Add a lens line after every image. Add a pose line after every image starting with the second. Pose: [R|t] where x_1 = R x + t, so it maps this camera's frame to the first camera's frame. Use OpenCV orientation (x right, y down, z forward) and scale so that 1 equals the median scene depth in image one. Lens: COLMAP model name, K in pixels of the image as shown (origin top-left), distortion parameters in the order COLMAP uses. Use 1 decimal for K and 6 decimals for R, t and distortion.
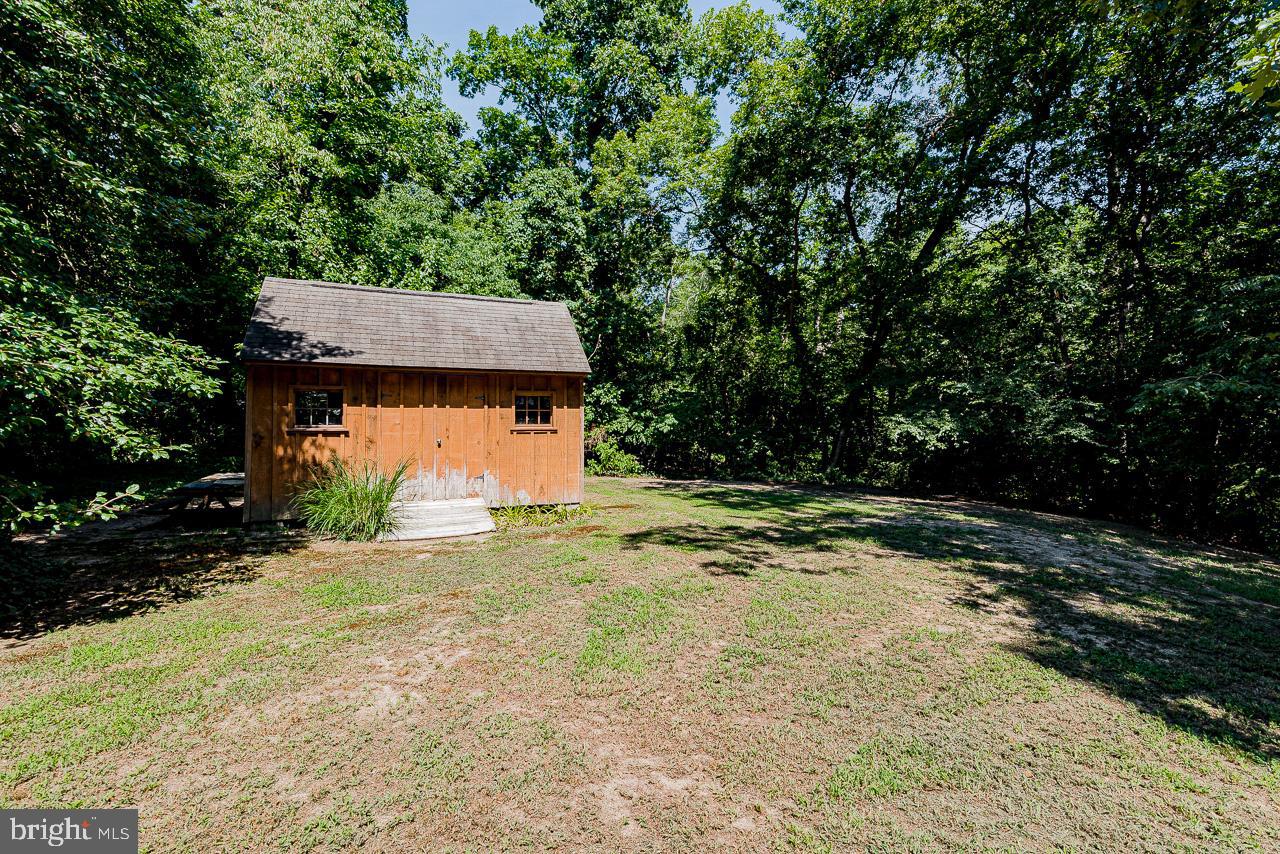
lens RADIAL K [[587.8, 0, 673.5], [0, 587.8, 423.5], [0, 0, 1]] dist [0.027957, 0.000404]
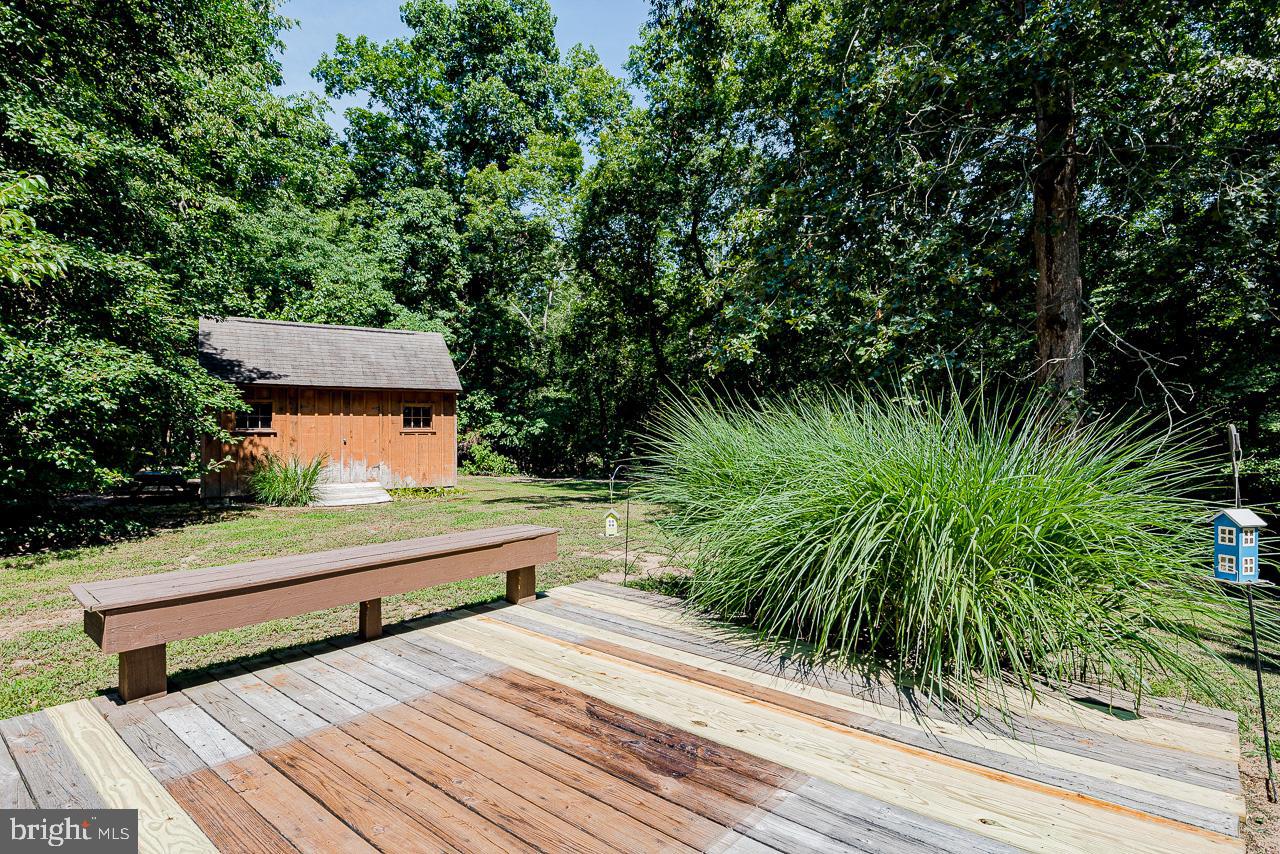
lens RADIAL K [[676.3, 0, 678.9], [0, 676.3, 432.9], [0, 0, 1]] dist [0.045786, -0.002366]
pose [[0.987619, -0.001667, 0.156863, 0.051124], [0.000423, 0.999968, 0.007961, 0.000429], [-0.156871, -0.007796, 0.987588, -0.298040]]
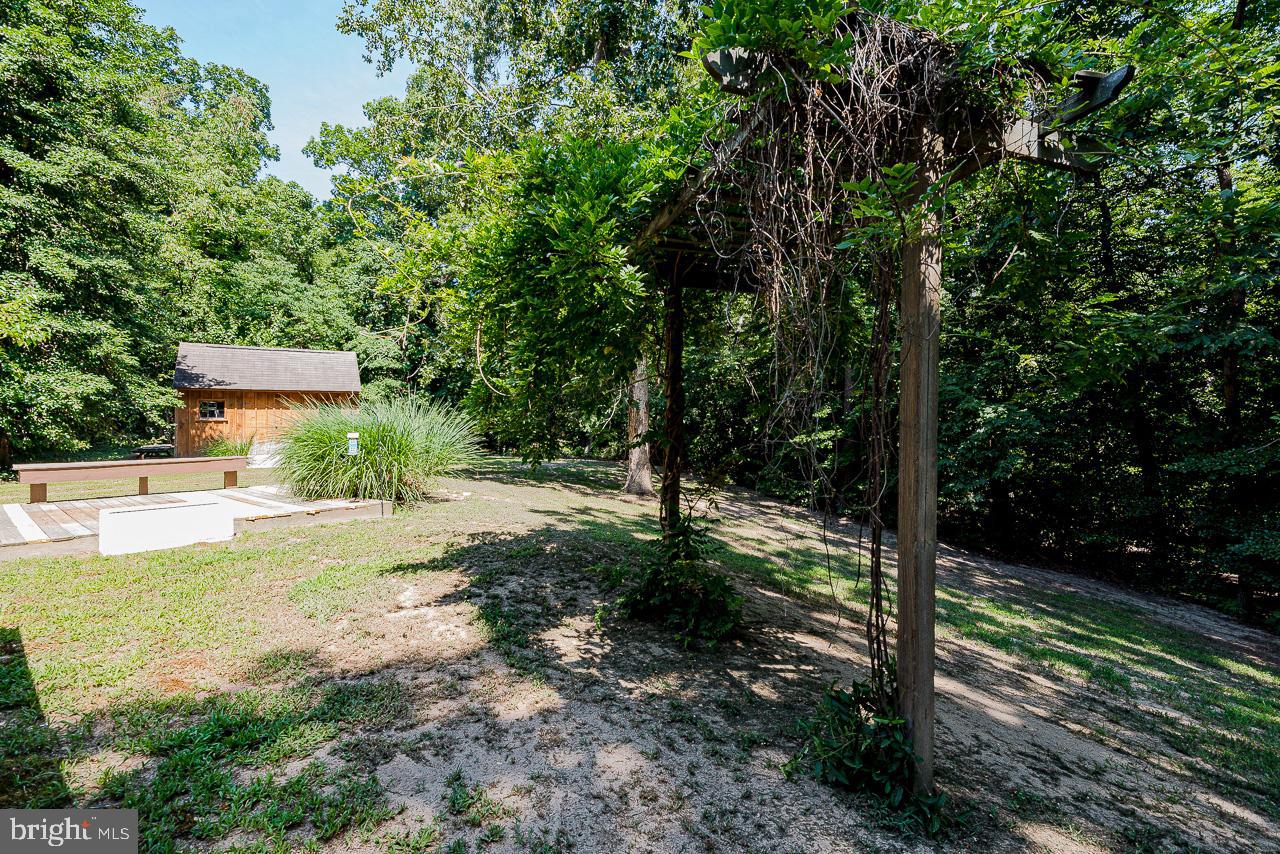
lens RADIAL K [[587.8, 0, 673.5], [0, 587.8, 423.5], [0, 0, 1]] dist [0.027957, 0.000404]
pose [[0.986885, 0.006202, 0.161305, 0.272936], [-0.007276, 0.999955, 0.006067, -0.001131], [-0.161260, -0.007161, 0.986886, -0.549114]]
